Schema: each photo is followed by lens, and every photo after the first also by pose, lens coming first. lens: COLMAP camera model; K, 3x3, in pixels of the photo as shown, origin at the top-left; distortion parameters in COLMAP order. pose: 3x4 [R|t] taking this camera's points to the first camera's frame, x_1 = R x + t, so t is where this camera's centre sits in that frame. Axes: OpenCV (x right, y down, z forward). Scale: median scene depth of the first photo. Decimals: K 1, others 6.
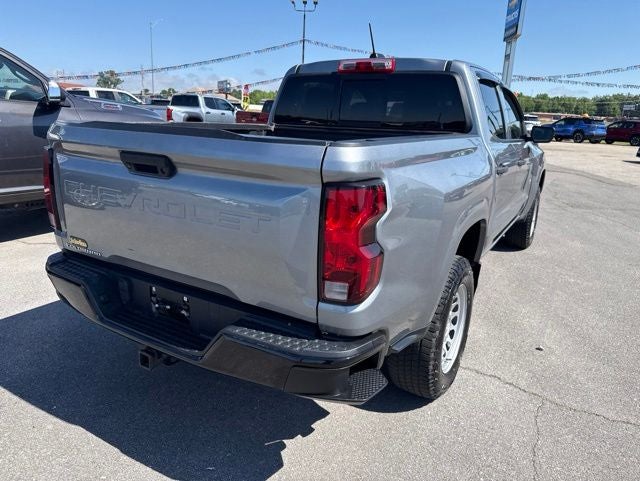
lens RADIAL K [[463.3, 0, 321.0], [0, 463.3, 240.7], [0, 0, 1]] dist [0.032642, -0.045989]
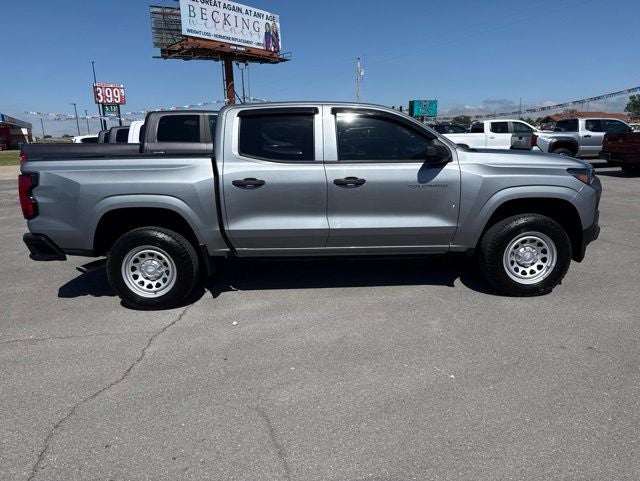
lens RADIAL K [[463.3, 0, 320.6], [0, 463.3, 240.8], [0, 0, 1]] dist [0.032642, -0.045989]
pose [[0.498493, 0.136126, -0.856139, 2.391336], [-0.184118, 0.981688, 0.048884, -0.139451], [0.847116, 0.133262, 0.514428, 0.763520]]
